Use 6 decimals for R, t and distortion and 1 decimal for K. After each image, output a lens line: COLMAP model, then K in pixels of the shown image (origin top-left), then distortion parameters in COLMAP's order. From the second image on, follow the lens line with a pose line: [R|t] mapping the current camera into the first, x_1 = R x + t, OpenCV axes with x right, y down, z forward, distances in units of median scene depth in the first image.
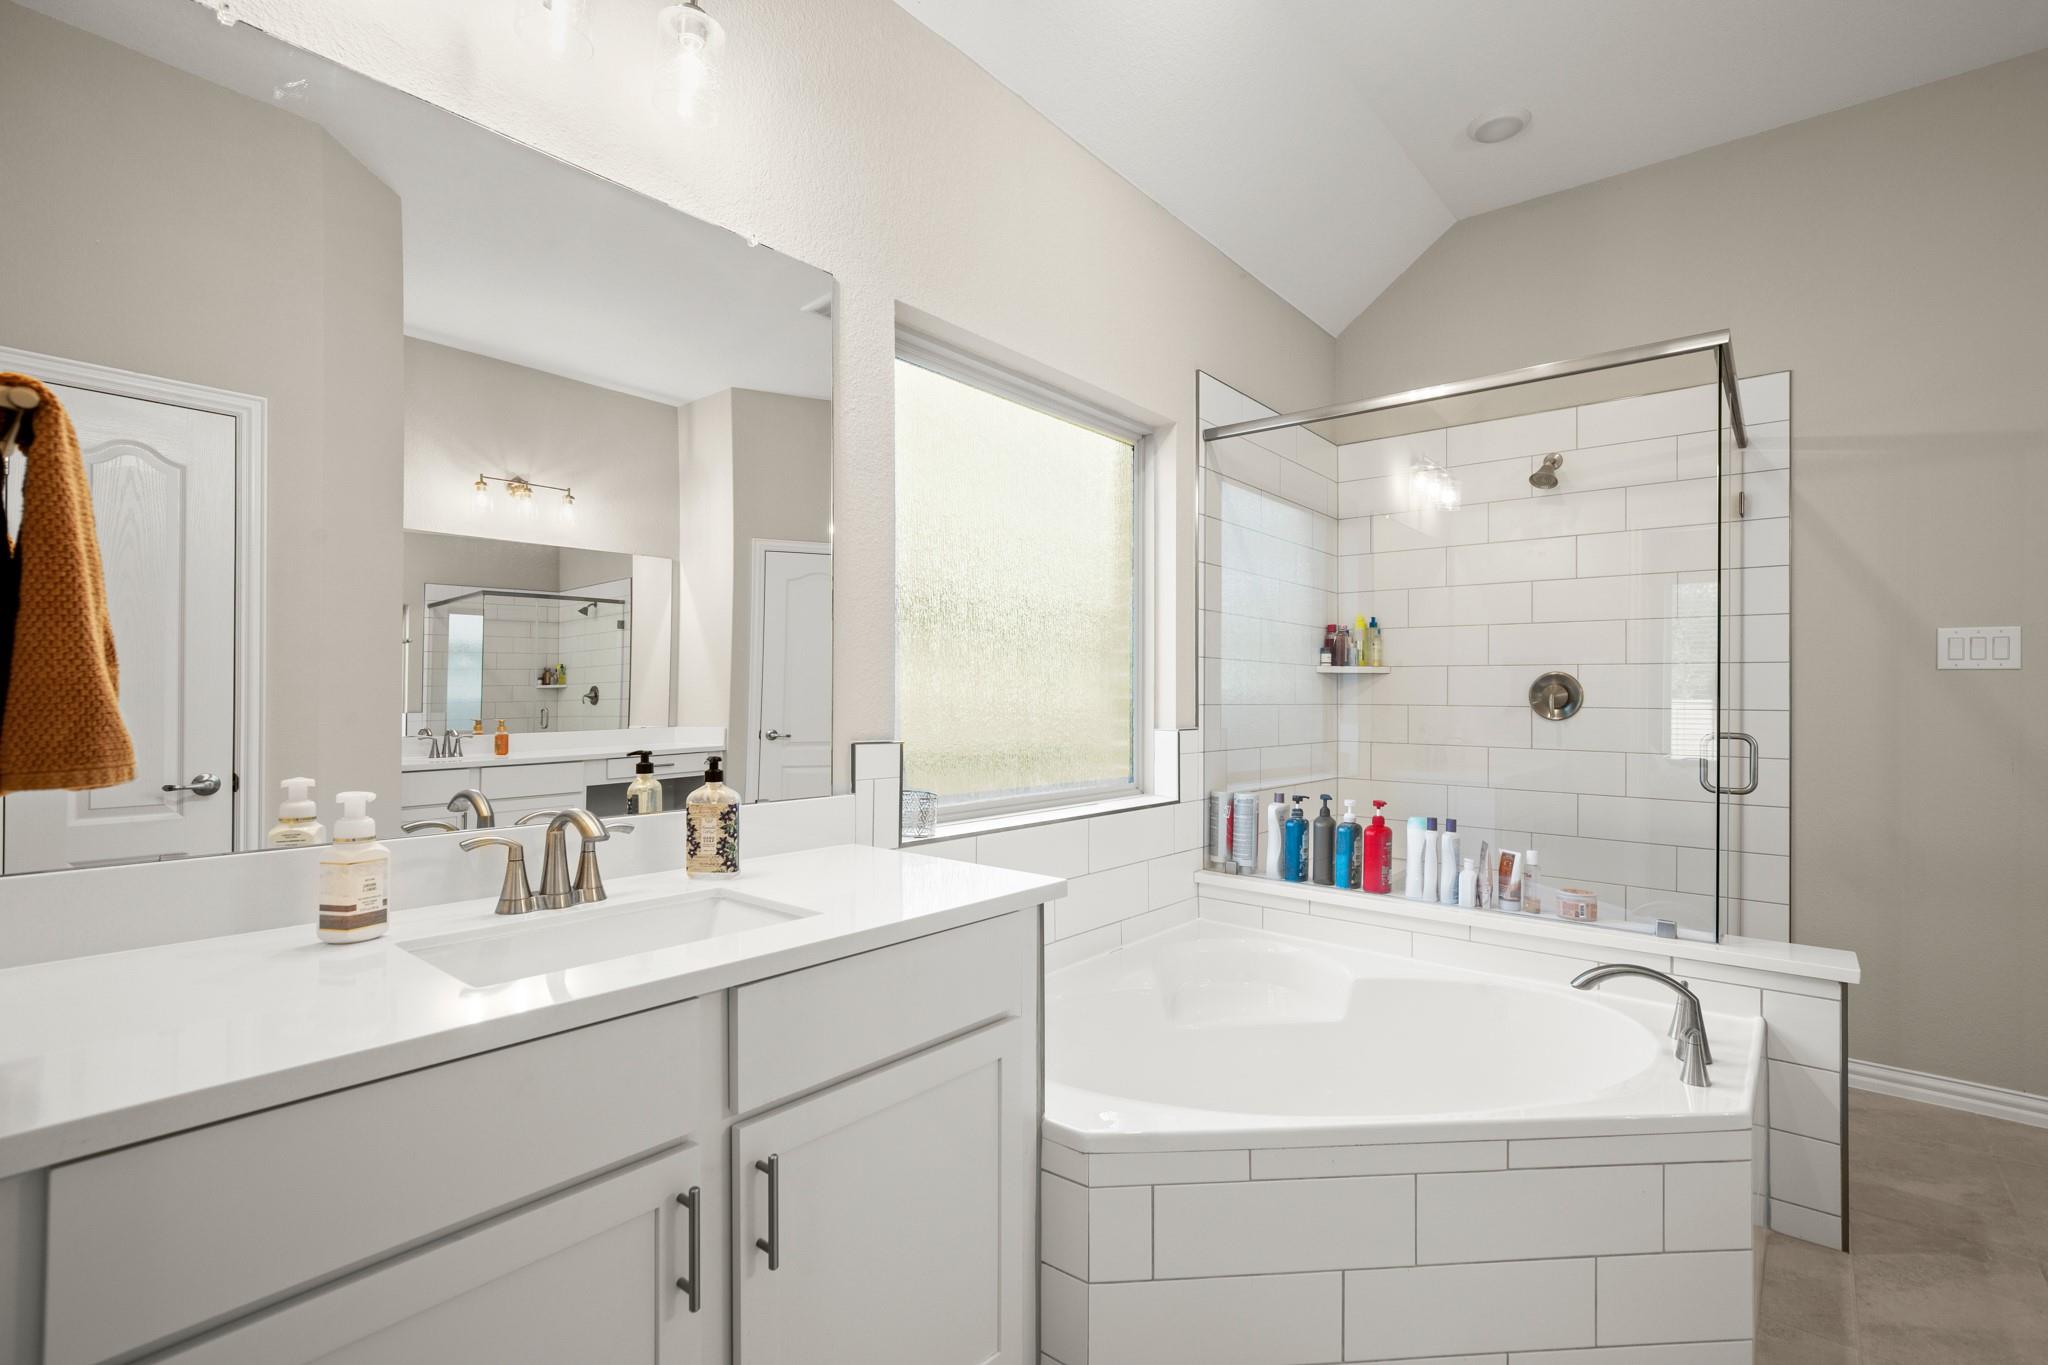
lens RADIAL K [[939.3, 0, 1025.8], [0, 939.3, 694.0], [0, 0, 1]] dist [-0.008575, 0.001784]
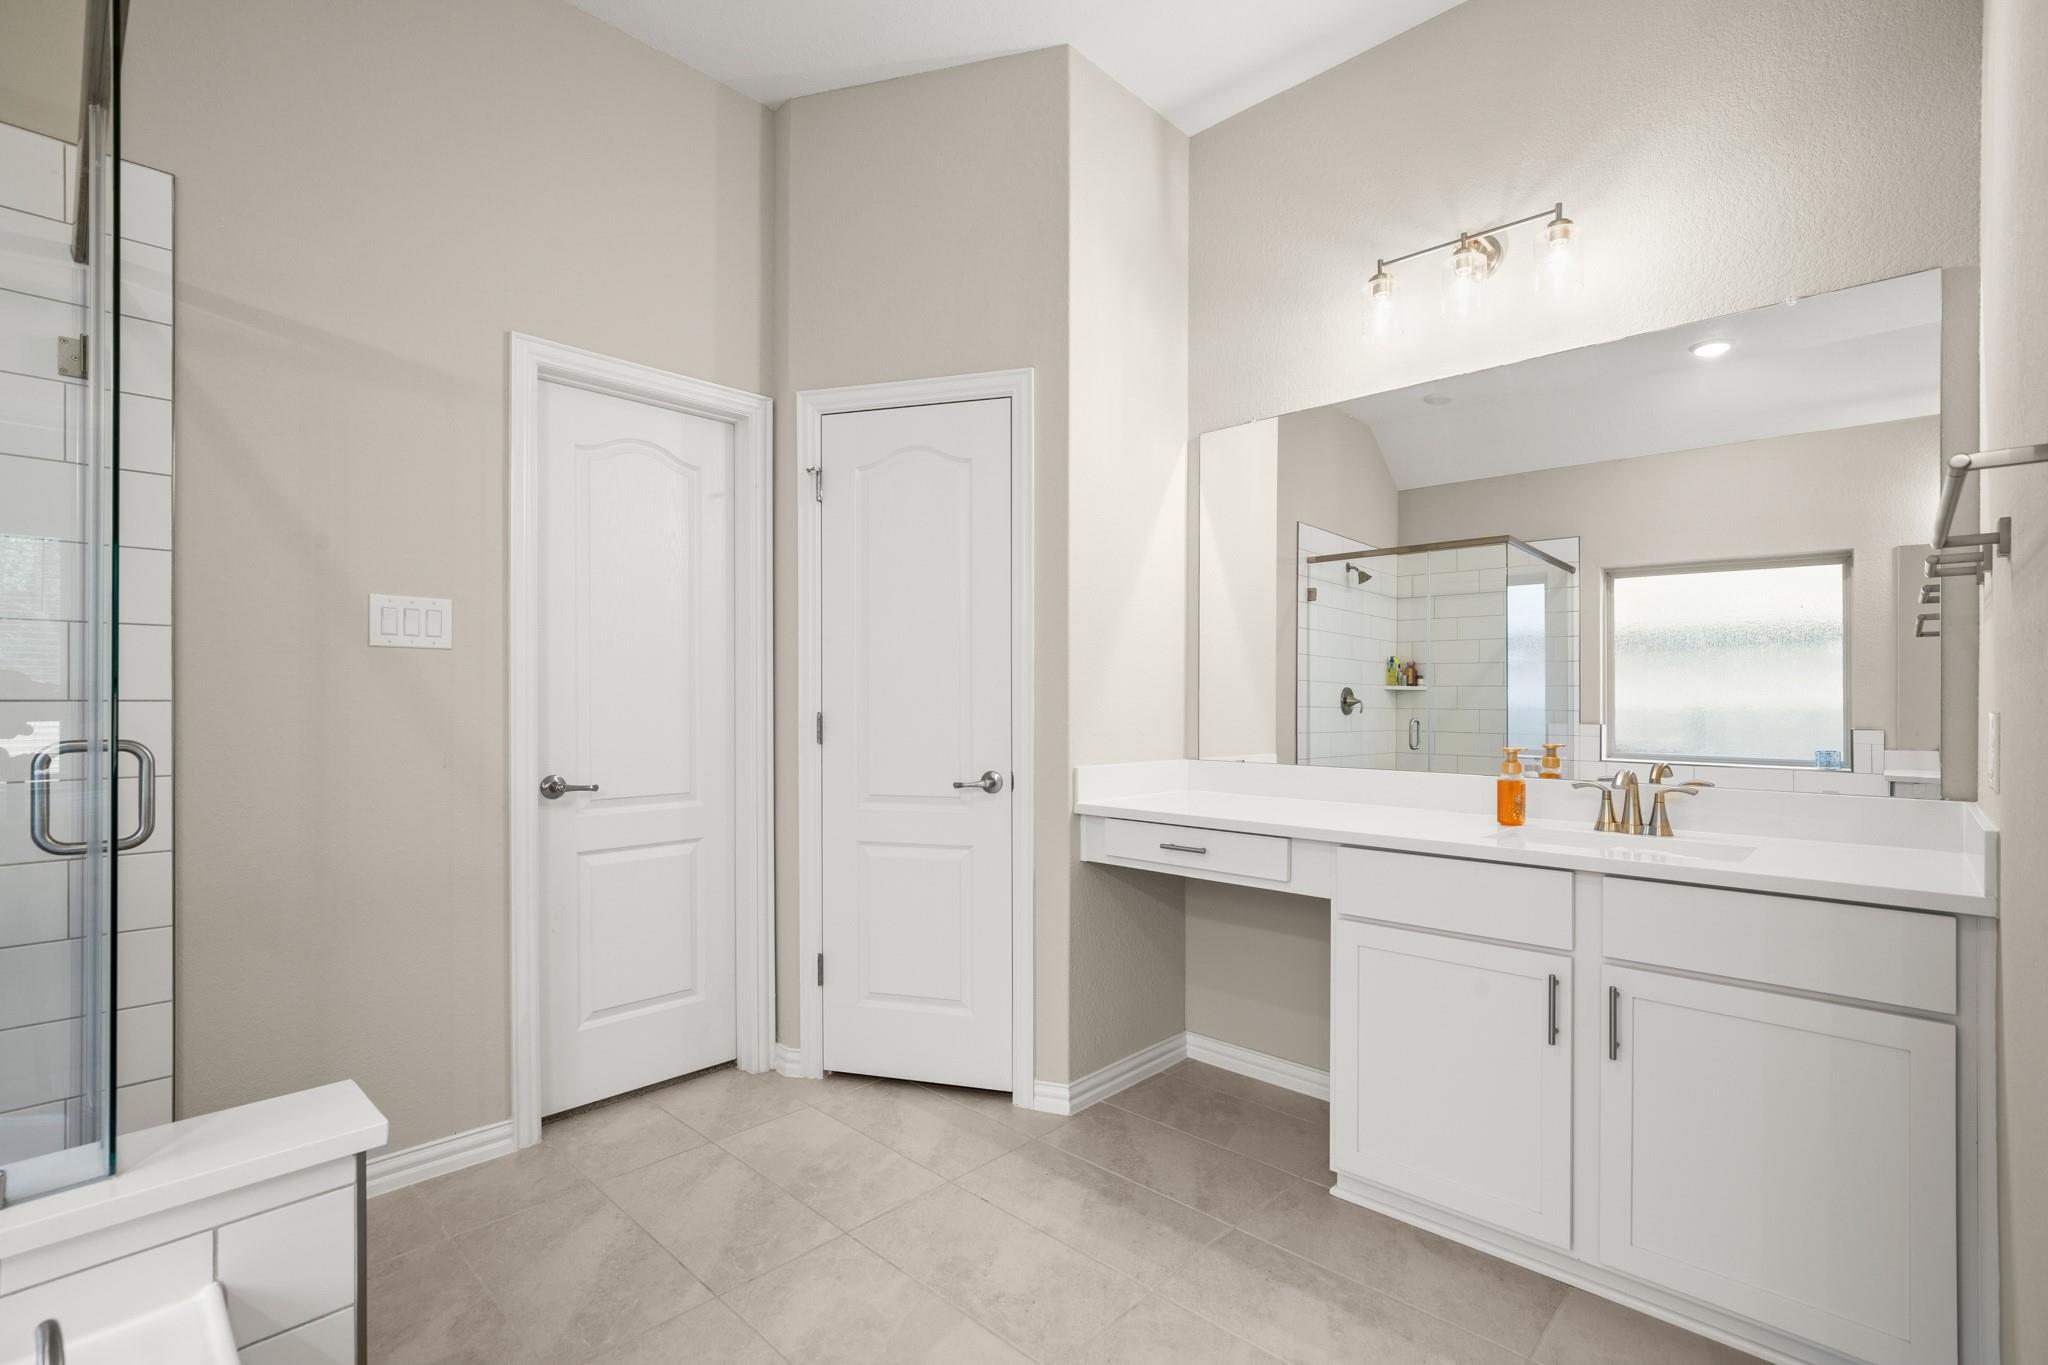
lens RADIAL K [[939.3, 0, 1026.0], [0, 939.3, 698.2], [0, 0, 1]] dist [-0.008575, 0.001784]
pose [[0.072419, -0.004844, 0.997363, 0.235992], [-0.003667, 0.999980, 0.005123, 0.012229], [-0.997368, -0.004029, 0.072400, 0.400471]]
